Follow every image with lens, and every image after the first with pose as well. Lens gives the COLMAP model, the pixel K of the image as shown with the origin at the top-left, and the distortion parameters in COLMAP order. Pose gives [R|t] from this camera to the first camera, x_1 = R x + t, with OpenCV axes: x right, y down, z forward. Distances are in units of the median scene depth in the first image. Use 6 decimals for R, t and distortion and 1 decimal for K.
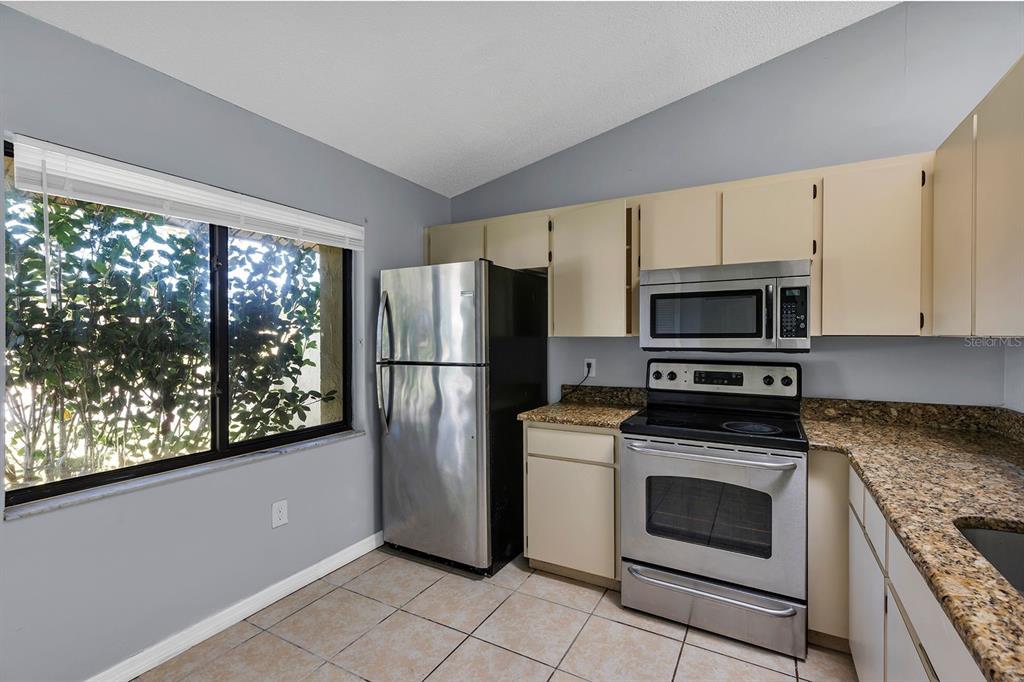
lens RADIAL K [[463.9, 0, 513.0], [0, 463.9, 339.2], [0, 0, 1]] dist [0.002336, 0.001617]
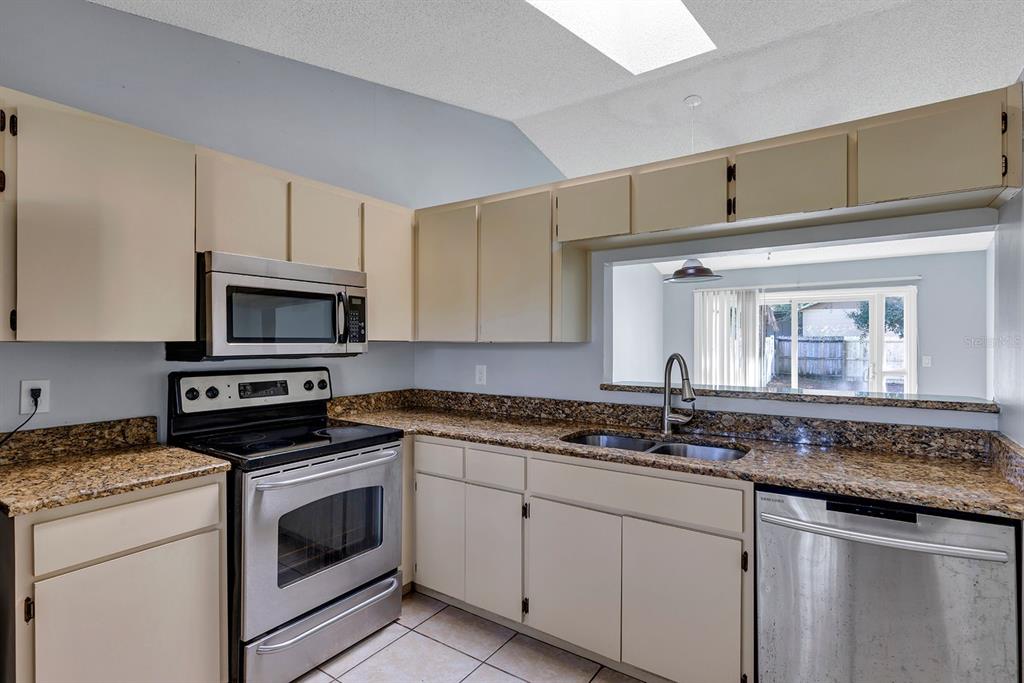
lens RADIAL K [[501.1, 0, 508.8], [0, 501.1, 340.7], [0, 0, 1]] dist [0.004276, 0.000007]
pose [[0.091603, 0.004167, 0.995787, -0.476040], [0.005234, 0.999975, -0.004666, -0.000404], [-0.995782, 0.005640, 0.091579, 0.472129]]
